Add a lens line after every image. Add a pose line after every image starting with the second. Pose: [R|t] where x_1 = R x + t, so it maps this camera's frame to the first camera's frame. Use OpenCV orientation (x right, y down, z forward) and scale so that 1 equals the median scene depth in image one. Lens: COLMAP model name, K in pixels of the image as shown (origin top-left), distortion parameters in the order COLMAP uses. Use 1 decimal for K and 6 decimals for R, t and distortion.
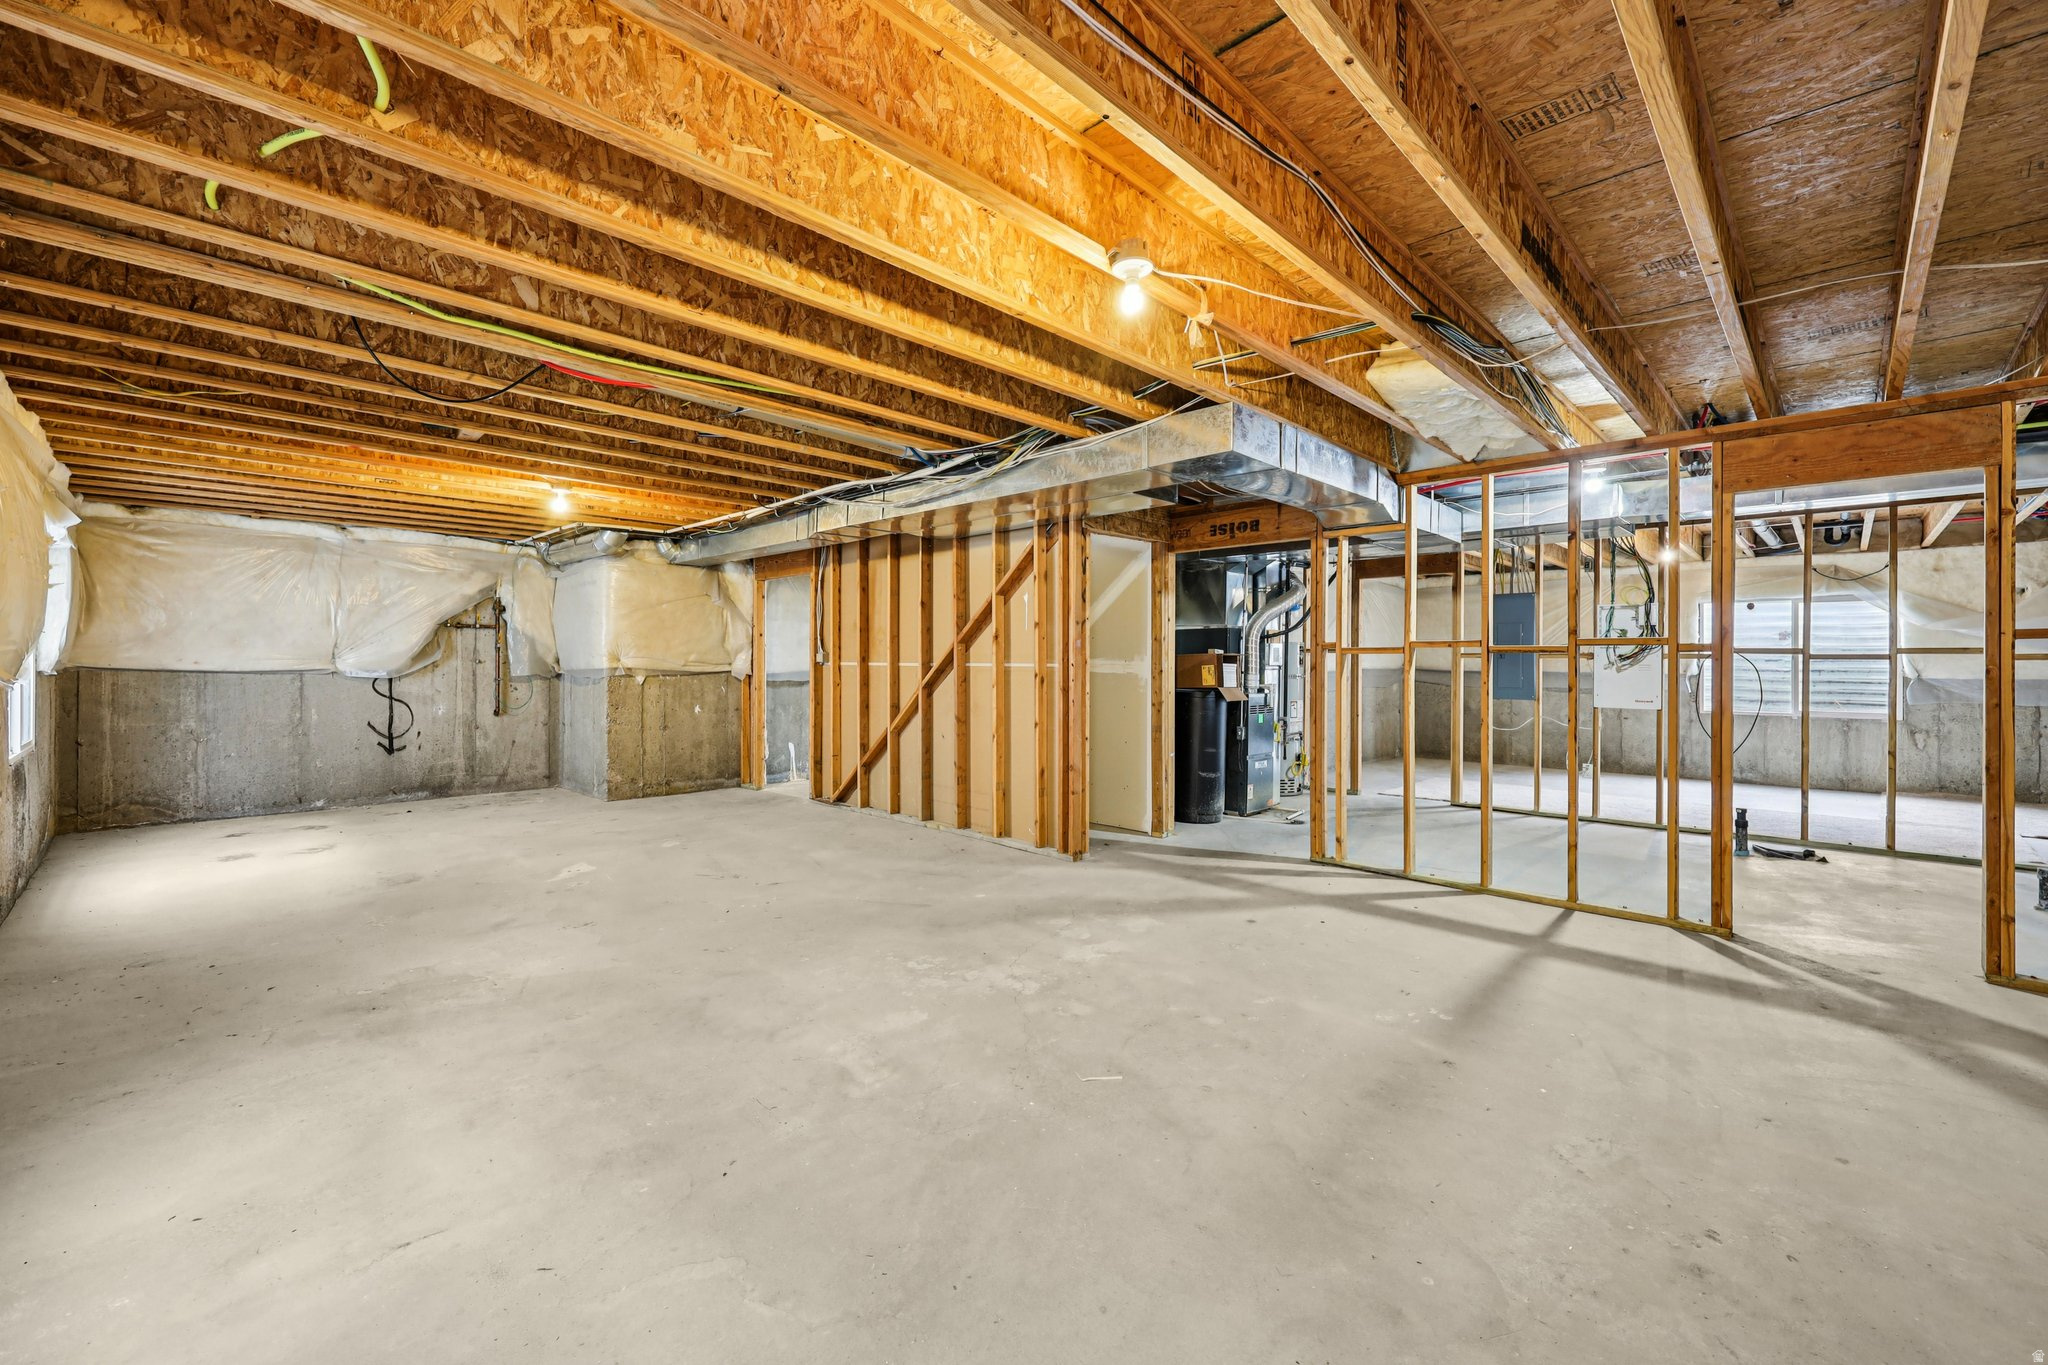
lens RADIAL K [[833.6, 0, 1023.9], [0, 833.6, 675.8], [0, 0, 1]] dist [-0.000063, 0.000658]
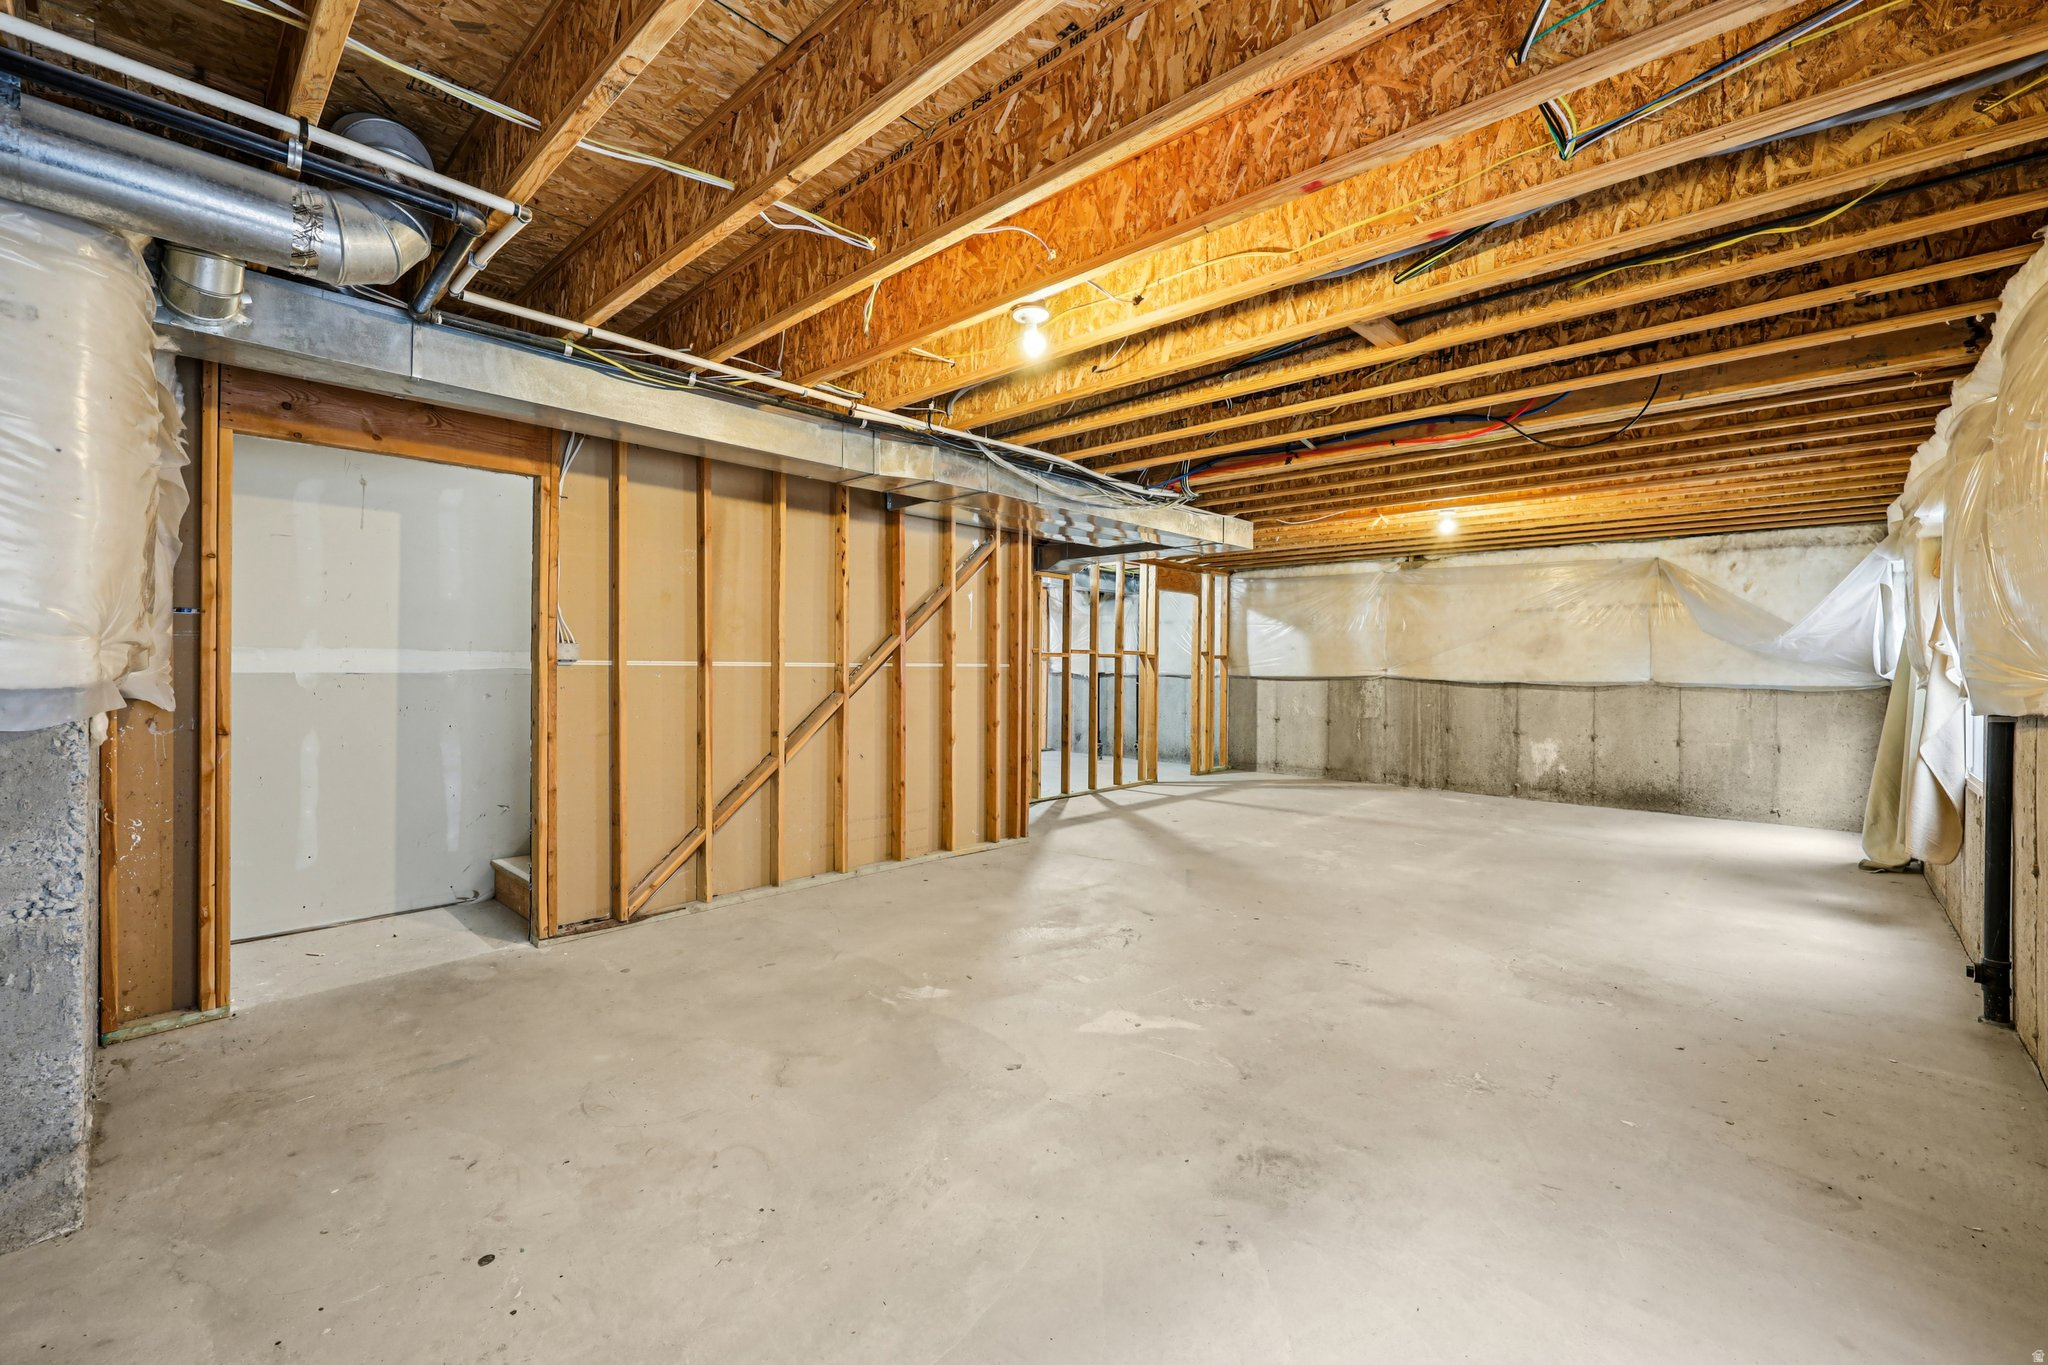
lens RADIAL K [[833.6, 0, 1027.6], [0, 833.6, 670.5], [0, 0, 1]] dist [-0.000063, 0.000658]
pose [[-0.024950, -0.008370, 0.999654, -1.015122], [0.005907, 0.999946, 0.008520, -0.015725], [-0.999671, 0.006118, -0.024899, 0.986200]]
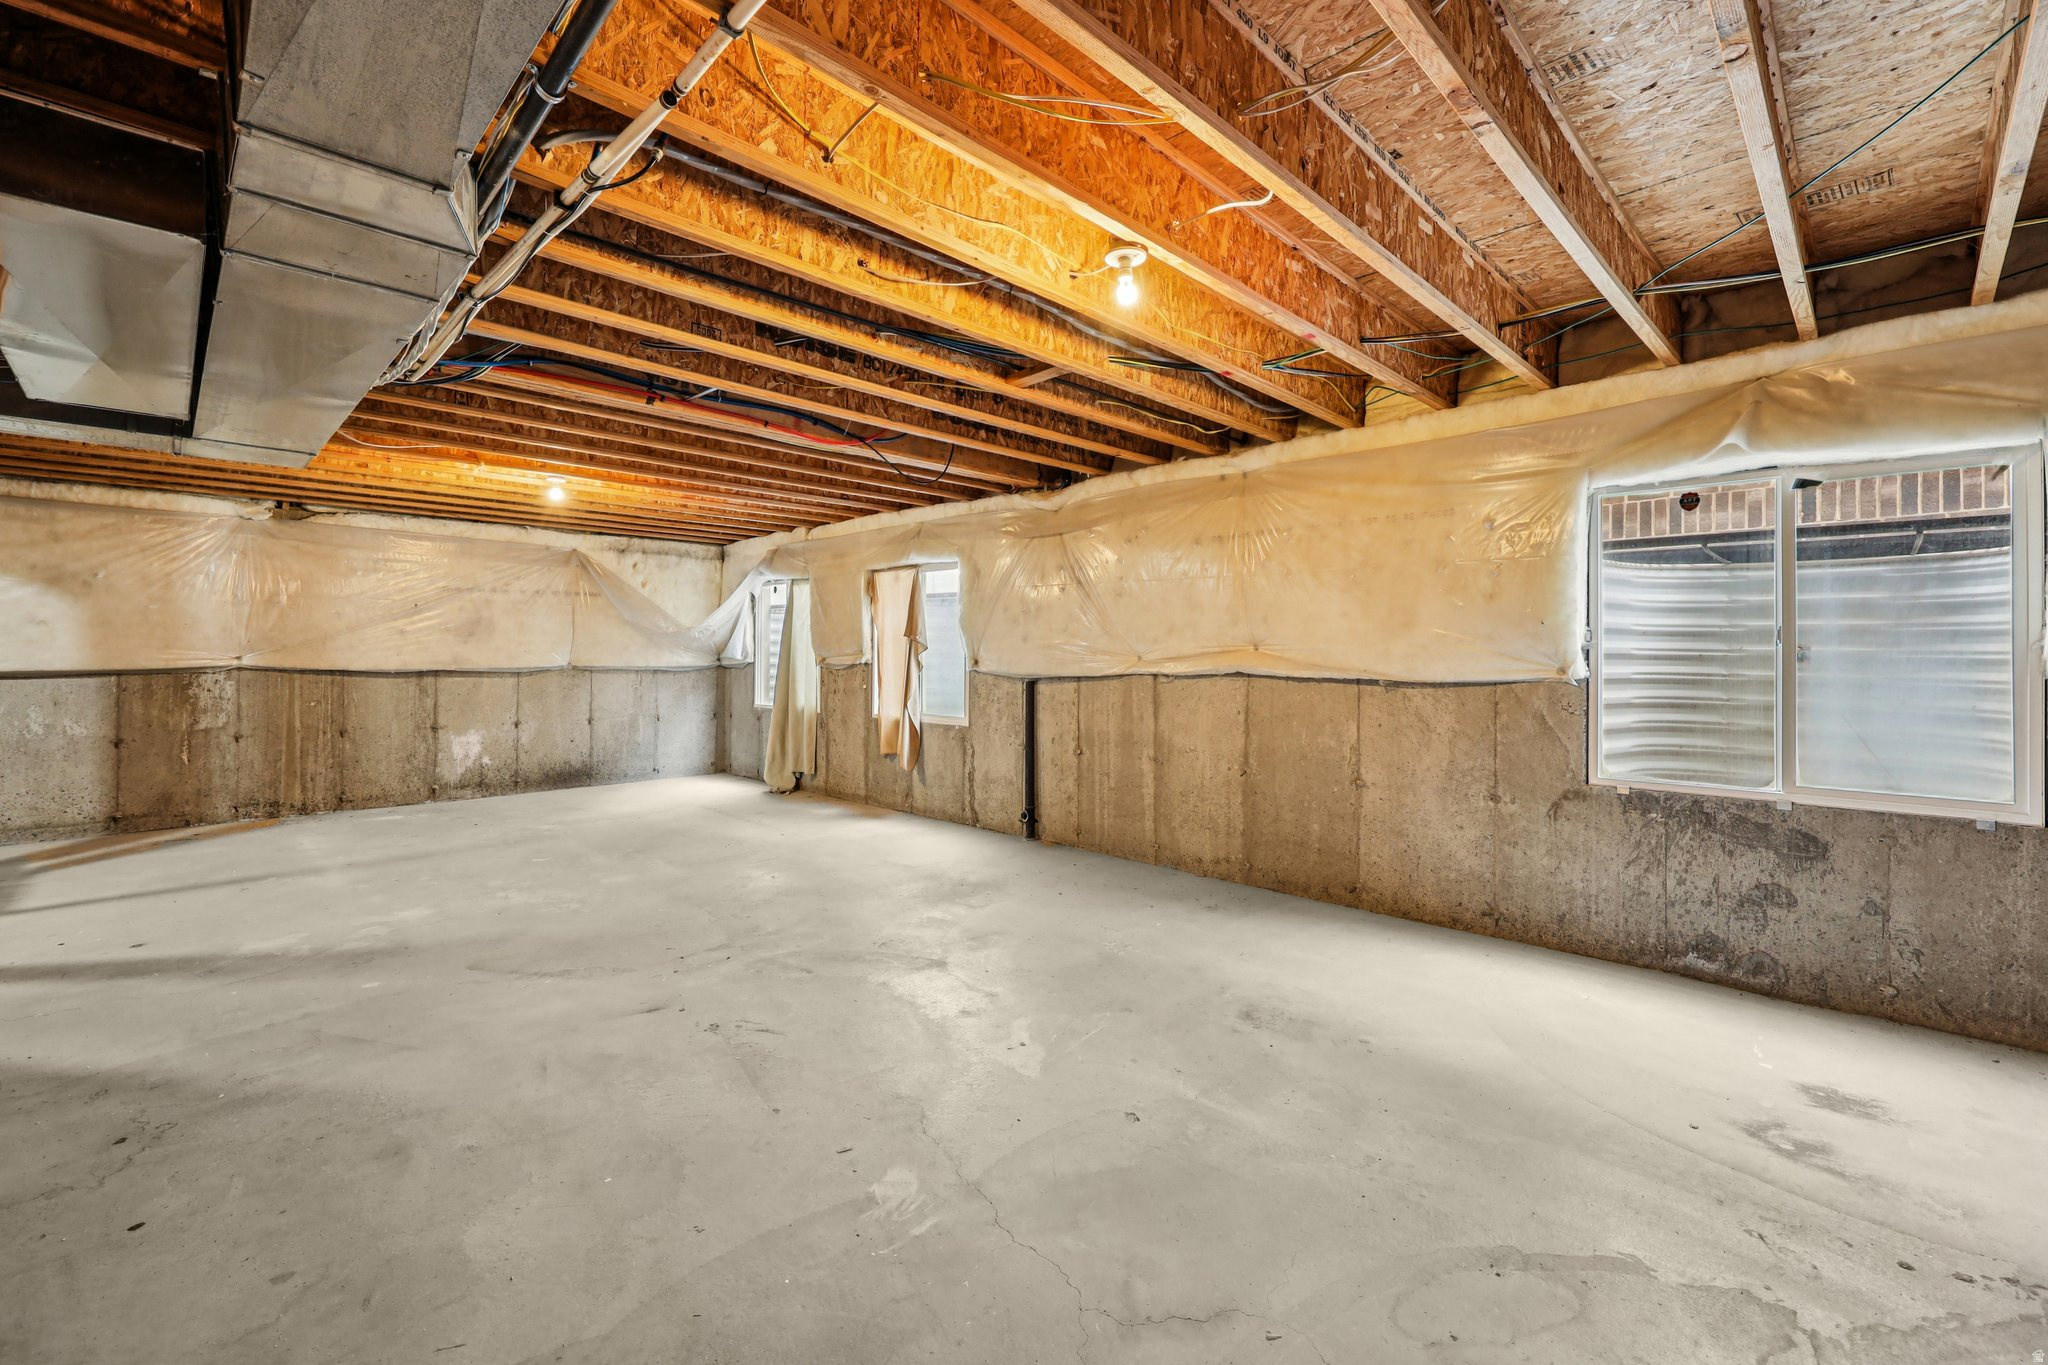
lens RADIAL K [[864.2, 0, 1027.3], [0, 864.2, 662.8], [0, 0, 1]] dist [-0.001151, -0.000013]
pose [[-0.999901, -0.001834, 0.013981, -0.495688], [-0.001500, 0.999713, 0.023913, -0.021557], [-0.014021, 0.023890, -0.999616, 1.407956]]
